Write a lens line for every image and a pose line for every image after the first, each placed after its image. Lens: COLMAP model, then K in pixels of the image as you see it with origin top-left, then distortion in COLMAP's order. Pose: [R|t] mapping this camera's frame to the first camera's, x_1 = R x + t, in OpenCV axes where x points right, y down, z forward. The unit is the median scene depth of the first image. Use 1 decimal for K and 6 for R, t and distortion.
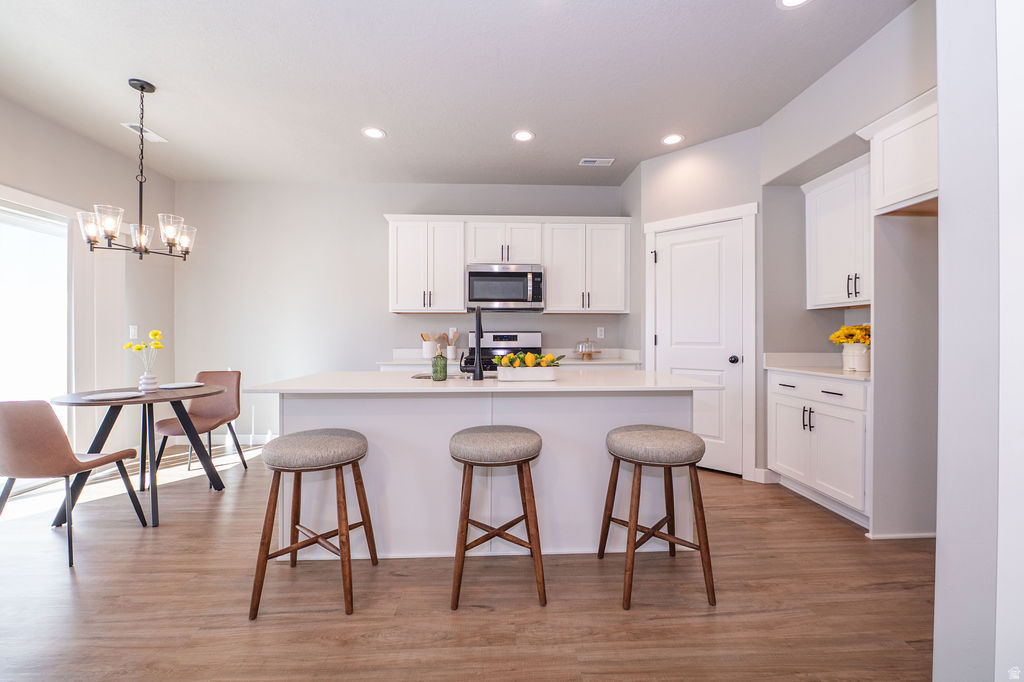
lens RADIAL K [[413.0, 0, 511.7], [0, 413.0, 336.9], [0, 0, 1]] dist [-0.008972, -0.000057]
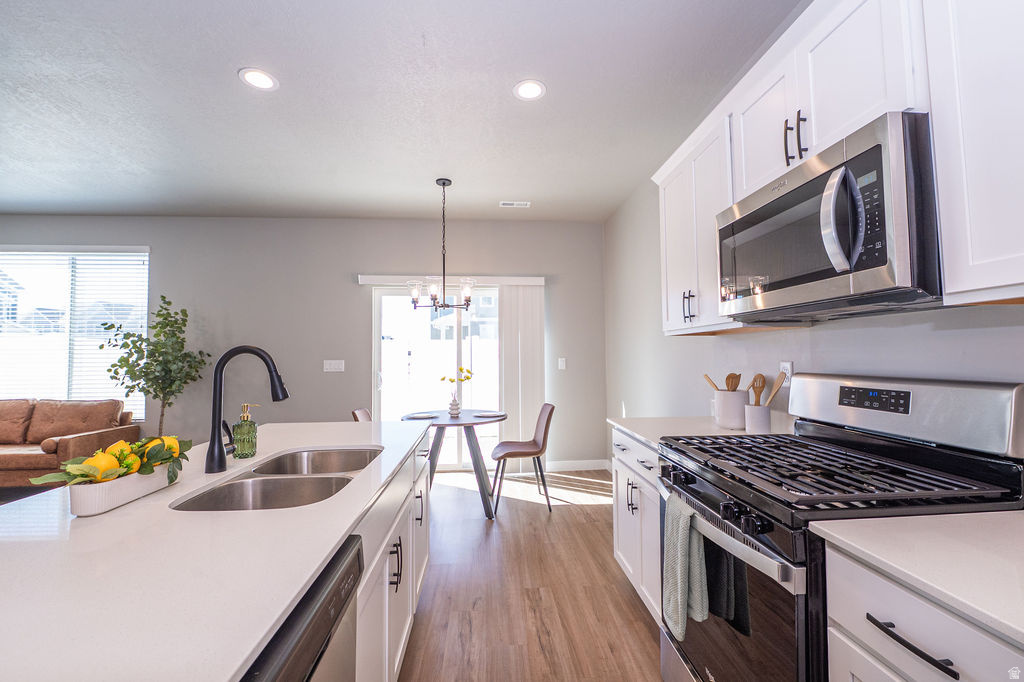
lens RADIAL K [[431.9, 0, 517.4], [0, 431.9, 338.0], [0, 0, 1]] dist [-0.011826, -0.000210]
pose [[0.036197, -0.041963, -0.998463, 0.316055], [0.007209, 0.999103, -0.041729, -0.033114], [0.999319, -0.005687, 0.036467, 0.782934]]
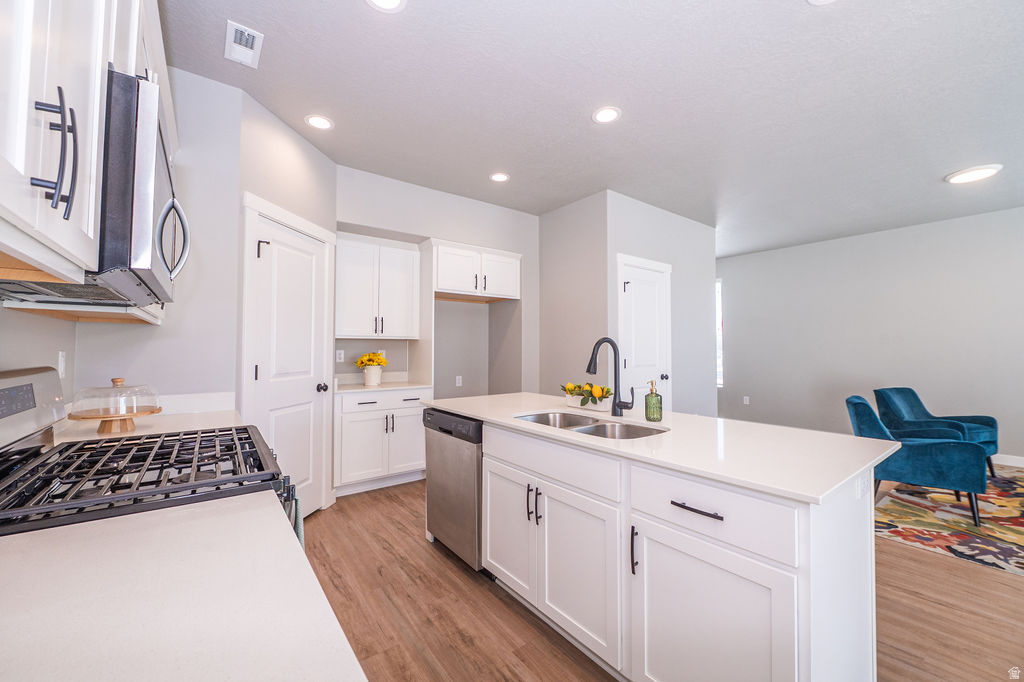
lens RADIAL K [[405.4, 0, 514.8], [0, 405.4, 337.2], [0, 0, 1]] dist [-0.010334, -0.000056]
pose [[-0.573630, 0.023732, 0.818771, -0.400374], [0.000533, 0.999591, -0.028600, -0.028809], [-0.819115, -0.015970, -0.573407, 0.964339]]
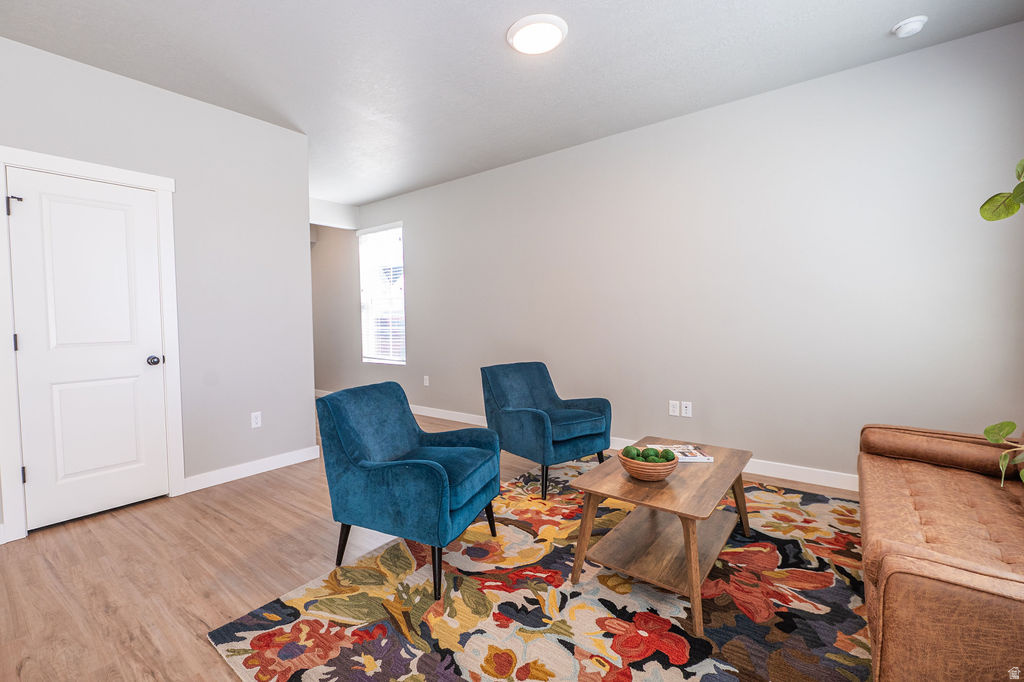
lens RADIAL K [[447.6, 0, 465.8], [0, 447.6, 338.0], [0, 0, 1]] dist [-0.008830, -0.000218]
pose [[-0.738281, -0.016012, 0.674304, -0.621480], [0.018748, 0.998845, 0.044245, -0.013563], [-0.674233, 0.045307, -0.737128, 0.212375]]
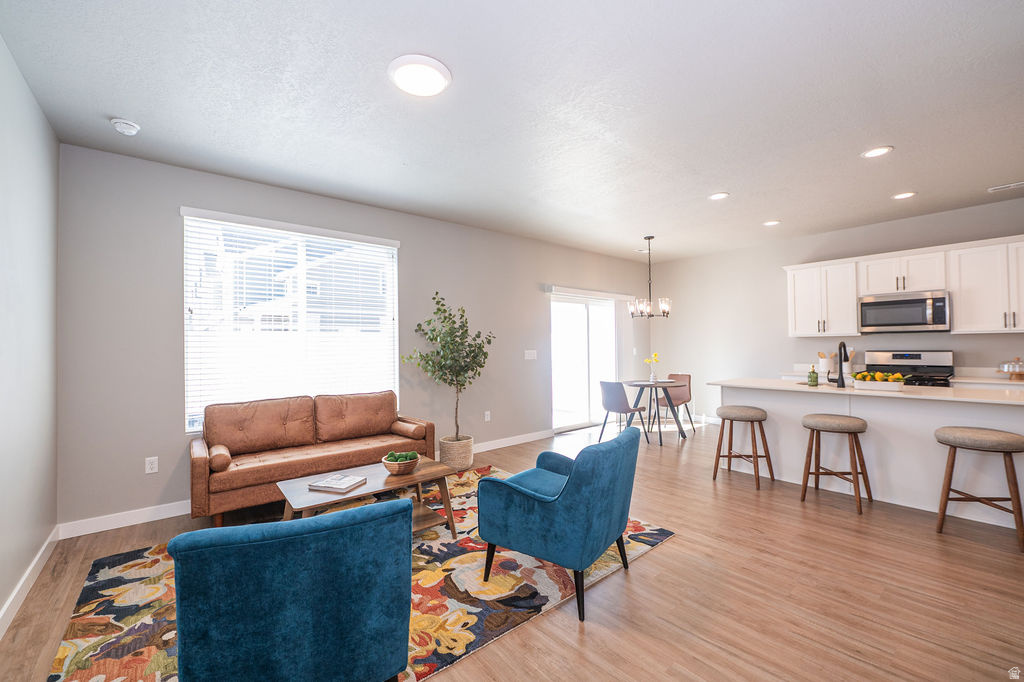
lens RADIAL K [[413.1, 0, 514.6], [0, 413.1, 337.7], [0, 0, 1]] dist [-0.013470, 0.000316]
pose [[0.607413, -0.022501, -0.794068, 0.235790], [0.011130, 0.999742, -0.019815, -0.041241], [0.794309, 0.003198, 0.607506, -0.561854]]
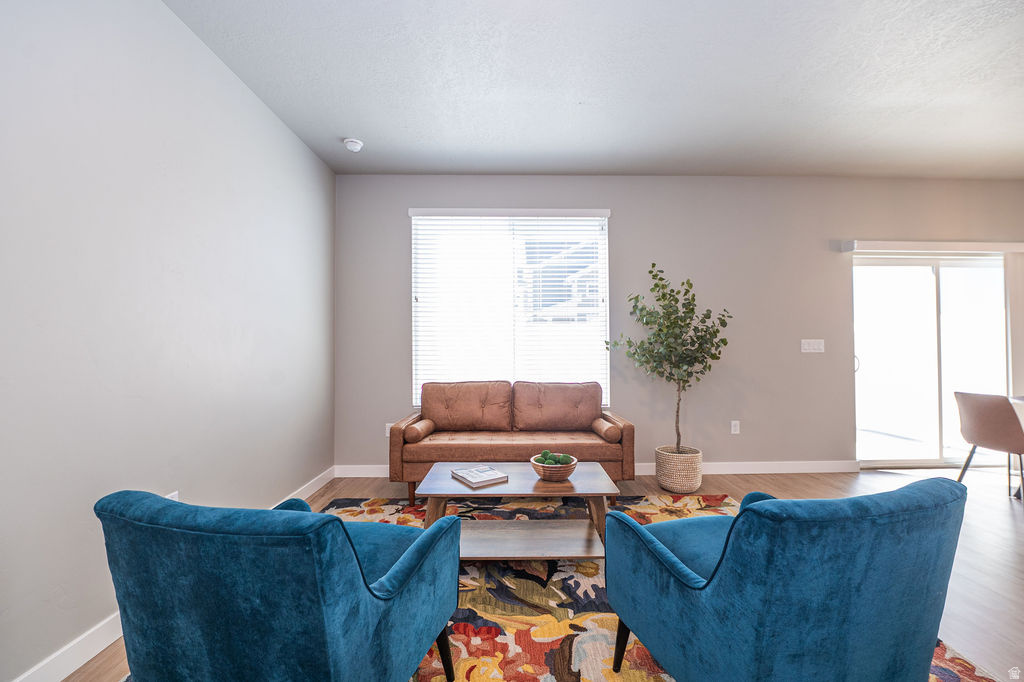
lens RADIAL K [[417.6, 0, 516.5], [0, 417.6, 339.1], [0, 0, 1]] dist [-0.009434, -0.000119]
pose [[-0.025184, -0.021848, -0.999444, 0.133738], [0.001665, 0.999759, -0.021897, -0.006252], [0.999681, -0.002216, -0.025141, -0.326971]]
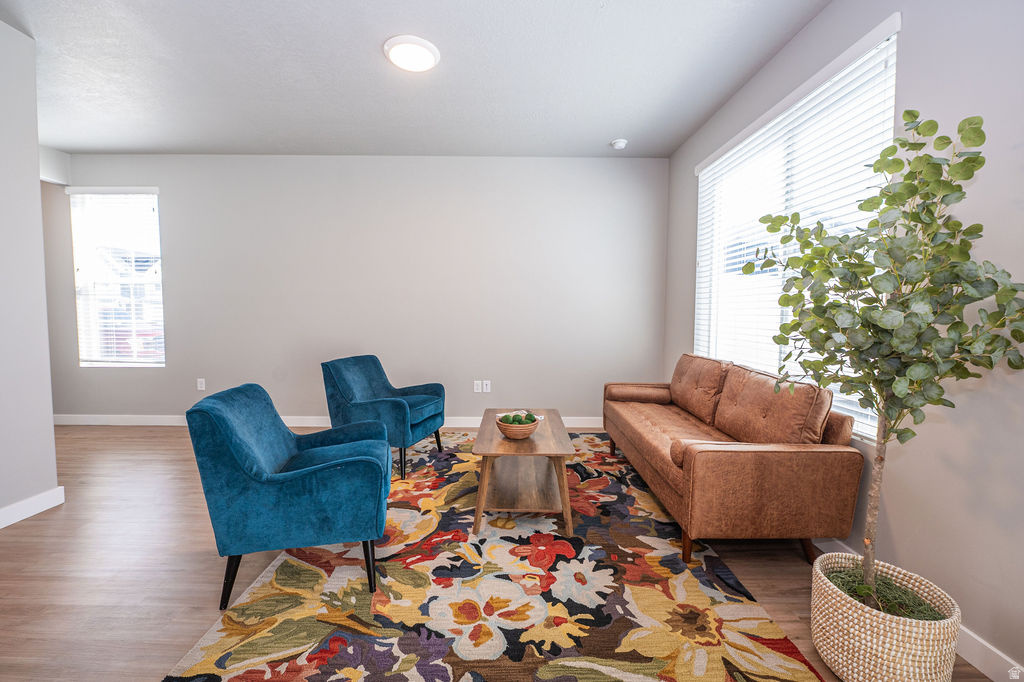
lens RADIAL K [[413.0, 0, 511.7], [0, 413.0, 336.9], [0, 0, 1]] dist [-0.008972, -0.000057]
pose [[-0.999383, -0.007993, 0.034212, -0.446617], [-0.005894, 0.998120, 0.061013, -0.015879], [-0.034635, 0.060774, -0.997550, 0.312860]]
